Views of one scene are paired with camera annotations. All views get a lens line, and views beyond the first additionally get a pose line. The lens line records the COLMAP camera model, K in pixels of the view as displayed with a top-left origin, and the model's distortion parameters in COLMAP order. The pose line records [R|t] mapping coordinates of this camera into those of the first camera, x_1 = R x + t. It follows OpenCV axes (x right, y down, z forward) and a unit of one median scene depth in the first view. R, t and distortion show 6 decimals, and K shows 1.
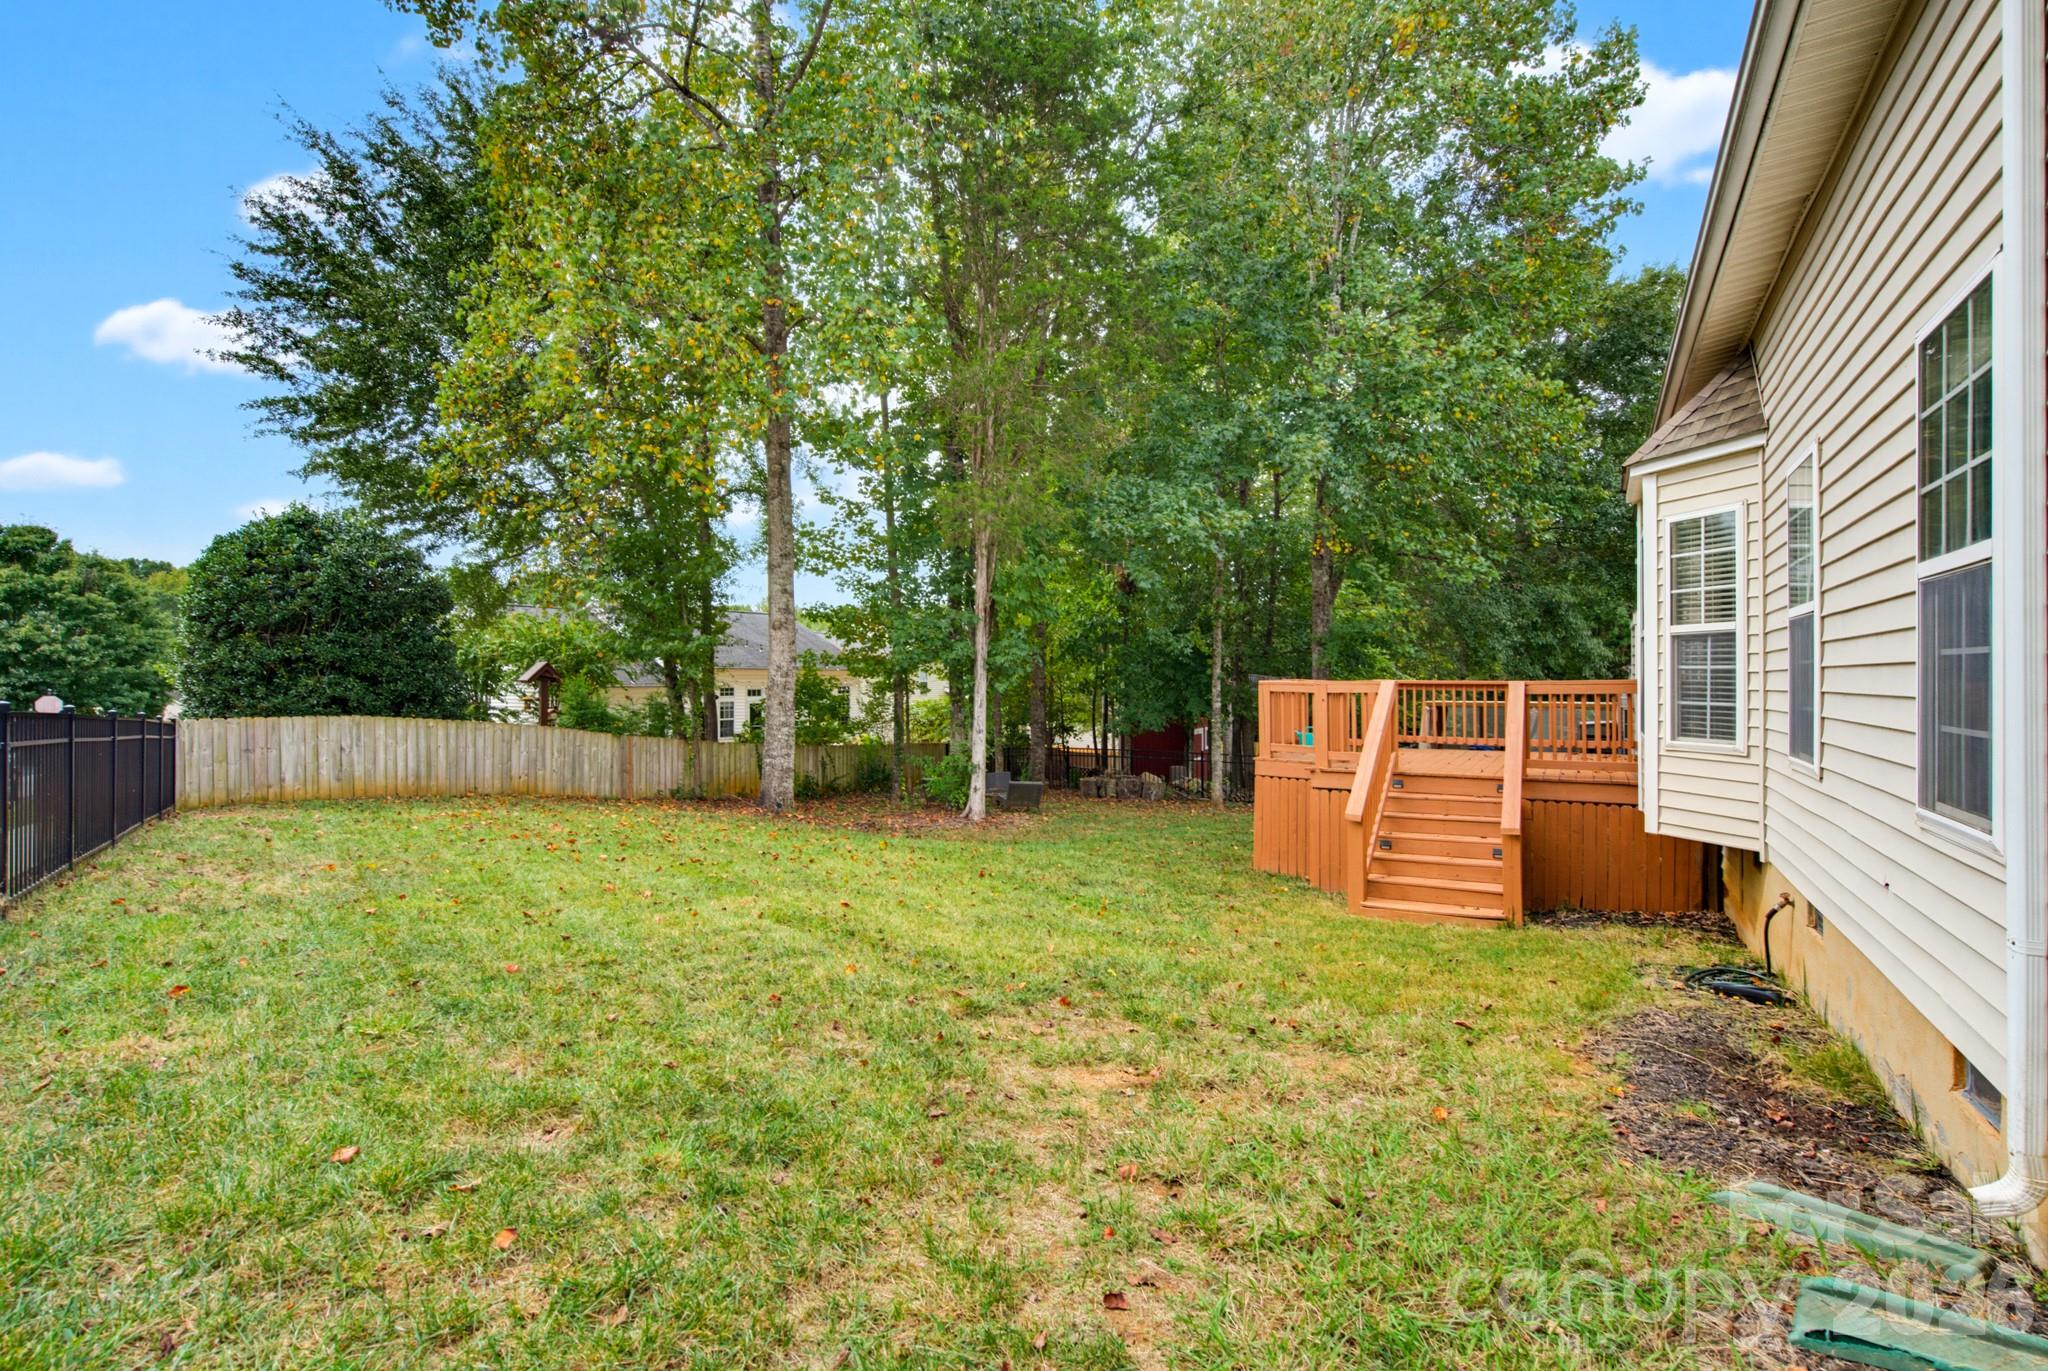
lens RADIAL K [[940.3, 0, 1022.9], [0, 940.3, 660.3], [0, 0, 1]] dist [0.003510, 0.000140]
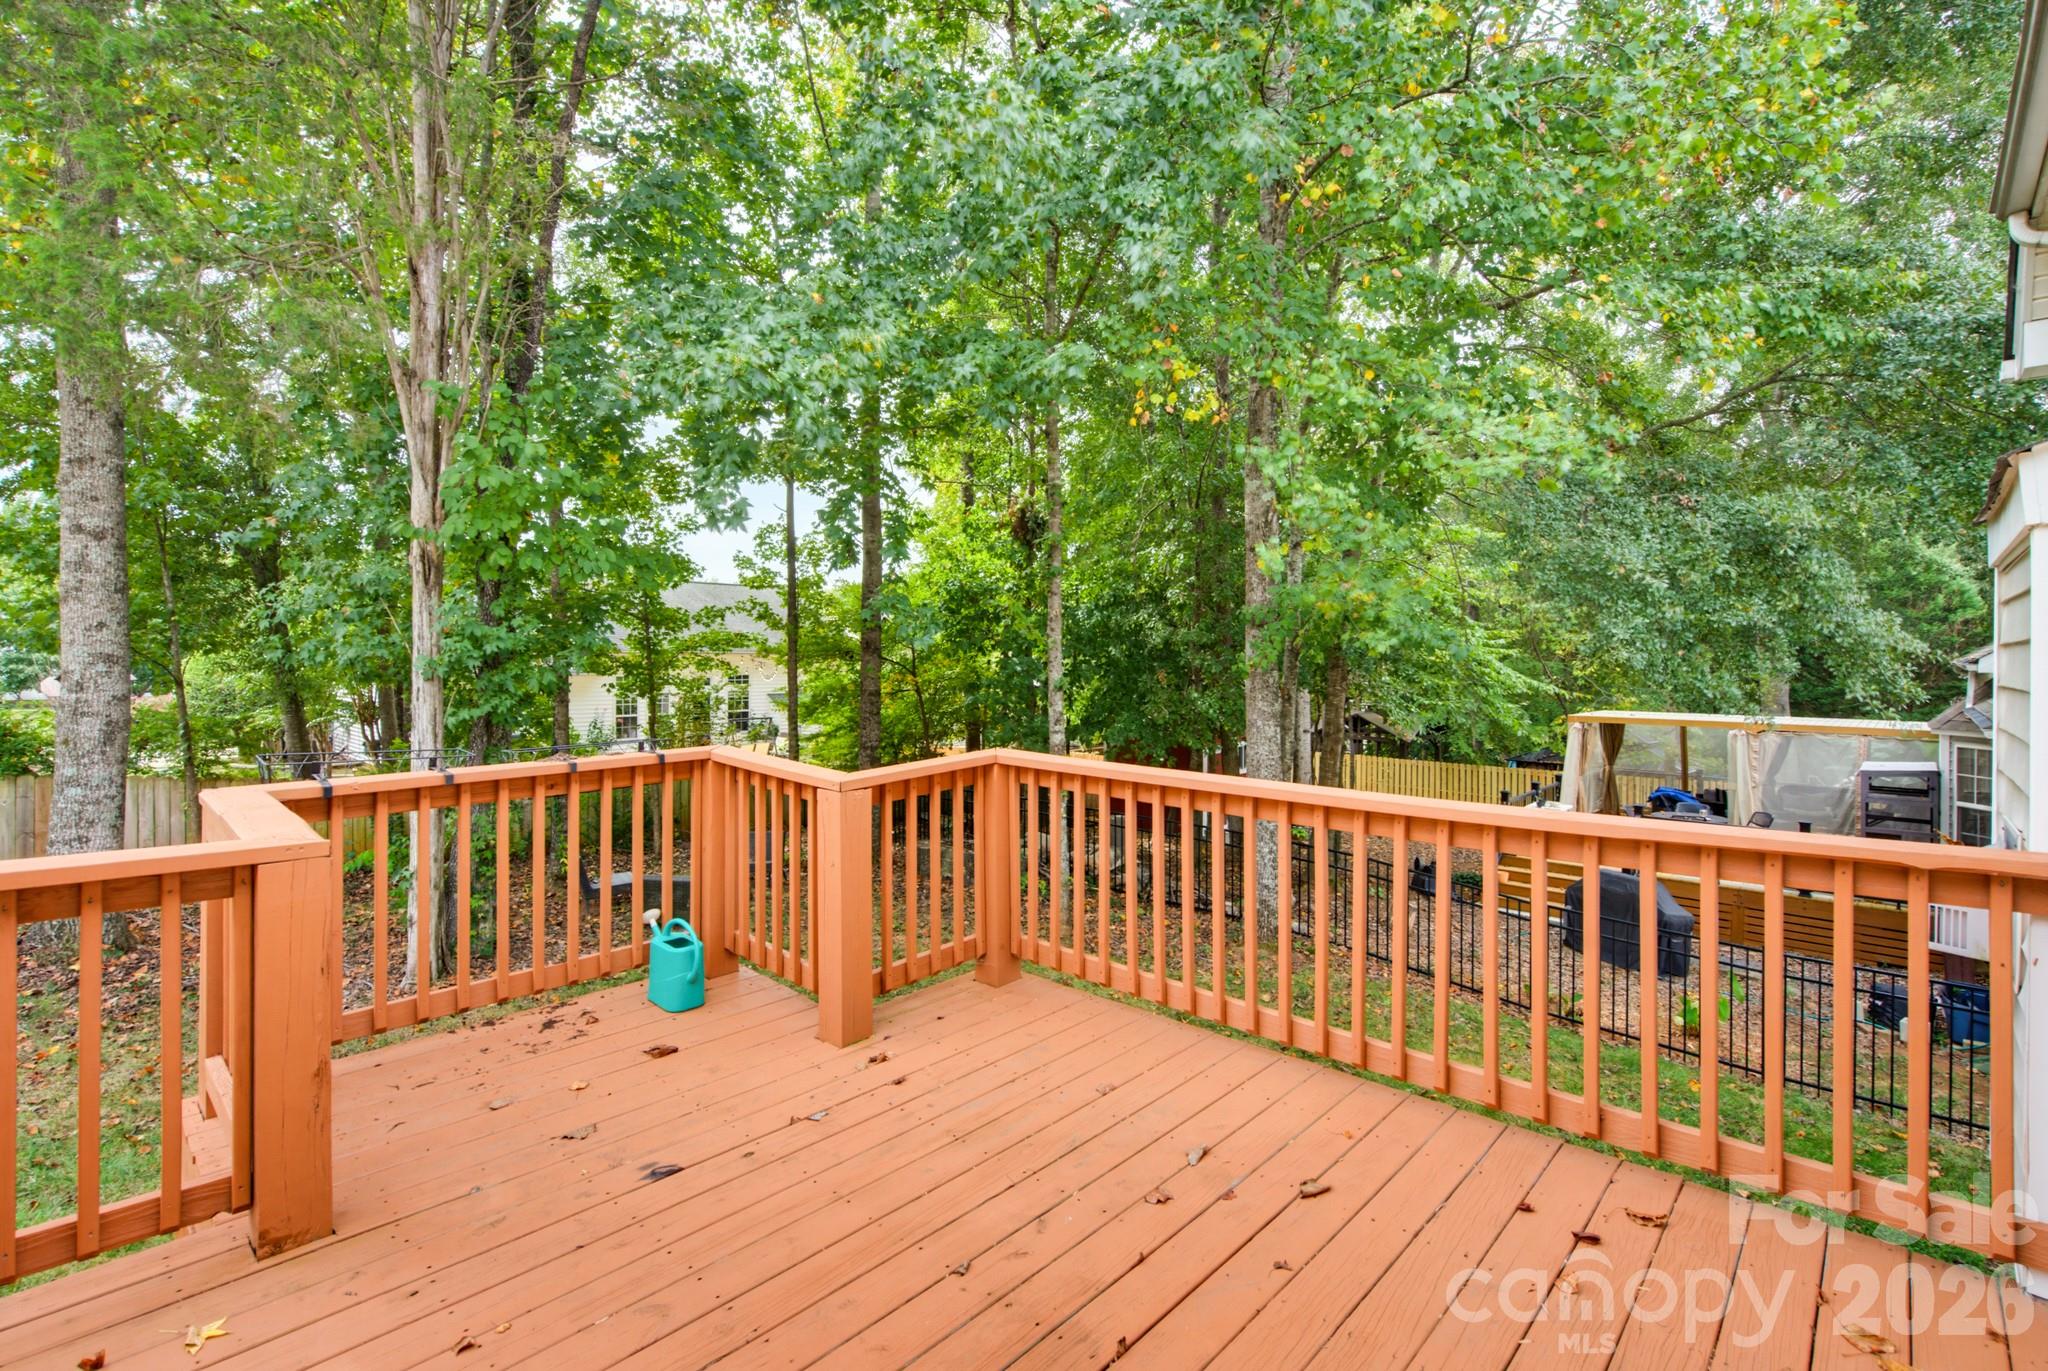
lens RADIAL K [[940.3, 0, 1022.9], [0, 940.3, 660.3], [0, 0, 1]] dist [0.003510, 0.000140]
pose [[0.977363, -0.004707, -0.211516, 0.318305], [0.006291, 0.999957, 0.006816, -0.005919], [0.211475, -0.007993, 0.977351, 0.499532]]
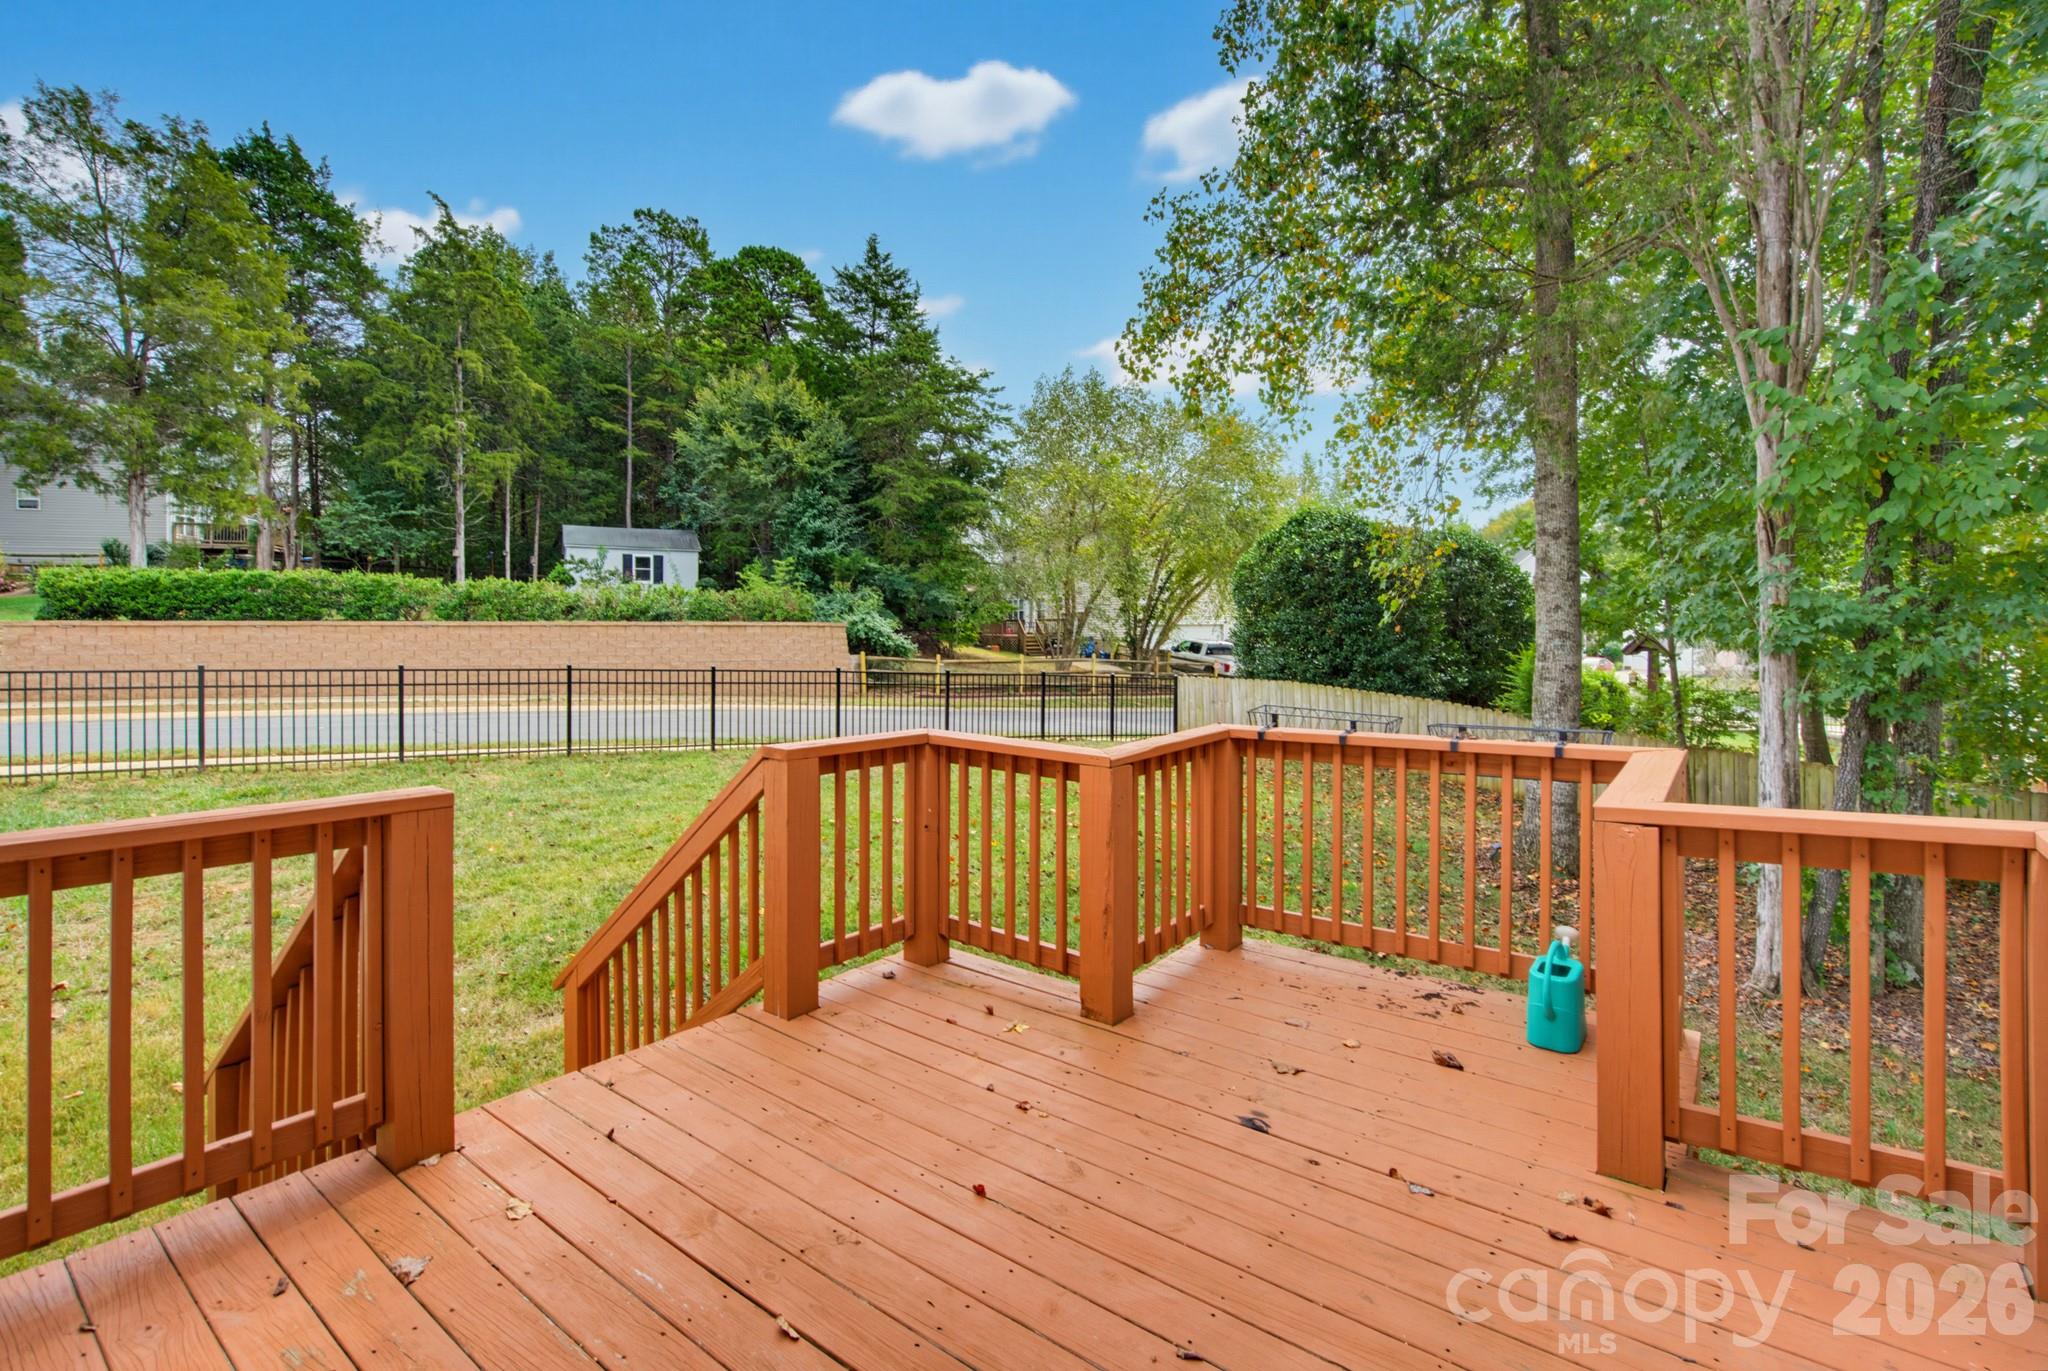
lens RADIAL K [[937.7, 0, 1021.3], [0, 937.7, 637.9], [0, 0, 1]] dist [0.002077, 0.000198]
pose [[-0.109591, 0.000727, -0.993976, 0.563462], [0.002042, 0.999998, 0.000507, -0.003994], [0.993975, -0.001974, -0.109593, 0.879766]]
